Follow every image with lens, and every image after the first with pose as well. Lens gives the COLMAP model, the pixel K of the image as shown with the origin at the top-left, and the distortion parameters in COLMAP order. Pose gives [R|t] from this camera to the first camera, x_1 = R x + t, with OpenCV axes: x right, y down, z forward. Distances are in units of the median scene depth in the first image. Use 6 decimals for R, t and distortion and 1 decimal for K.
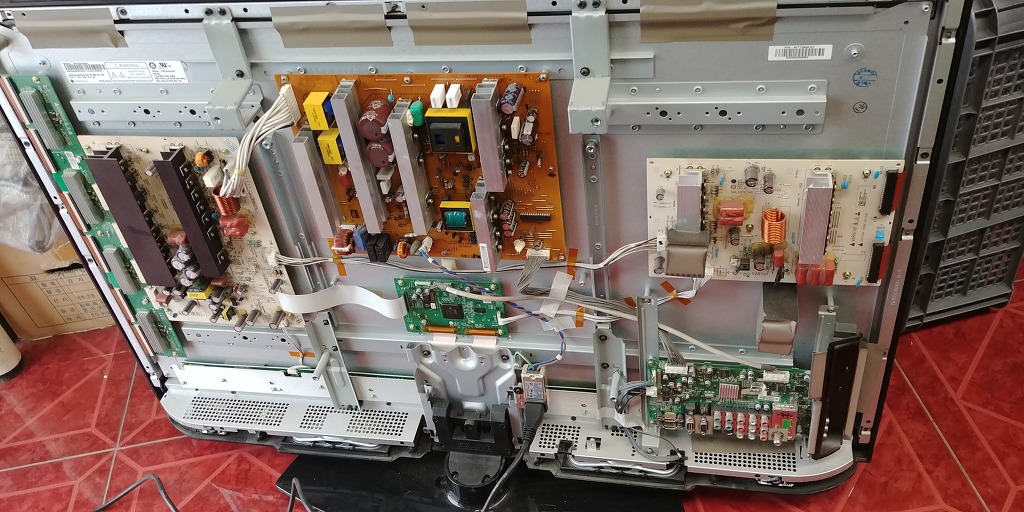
lens RADIAL K [[906.3, 0, 512.0], [0, 906.3, 256.0], [0, 0, 1]] dist [0.056587, -0.004655]
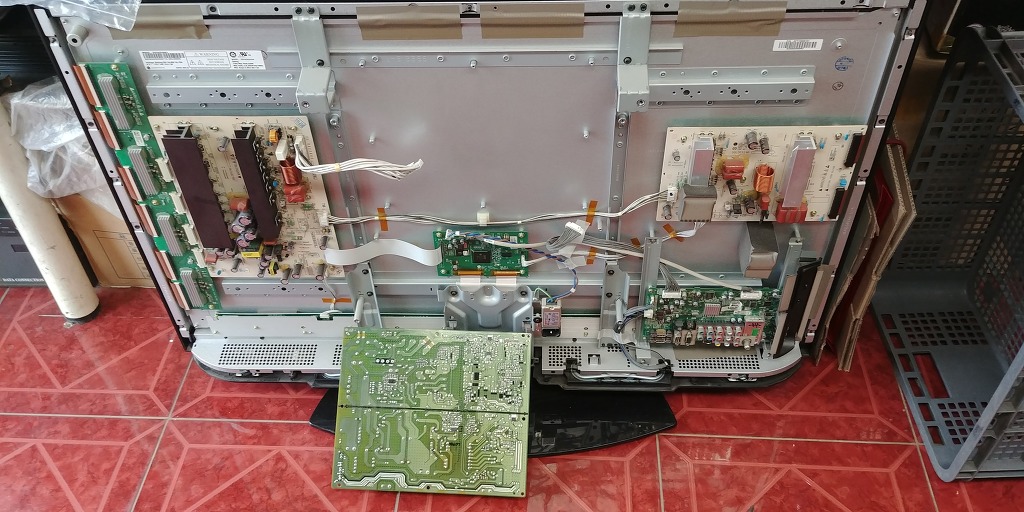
lens RADIAL K [[906.3, 0, 512.0], [0, 906.3, 256.0], [0, 0, 1]] dist [0.056587, -0.004655]
pose [[0.983818, -0.054560, 0.170662, -0.240772], [0.039297, 0.995023, 0.091568, -0.048091], [-0.174809, -0.083380, 0.981066, -0.159343]]
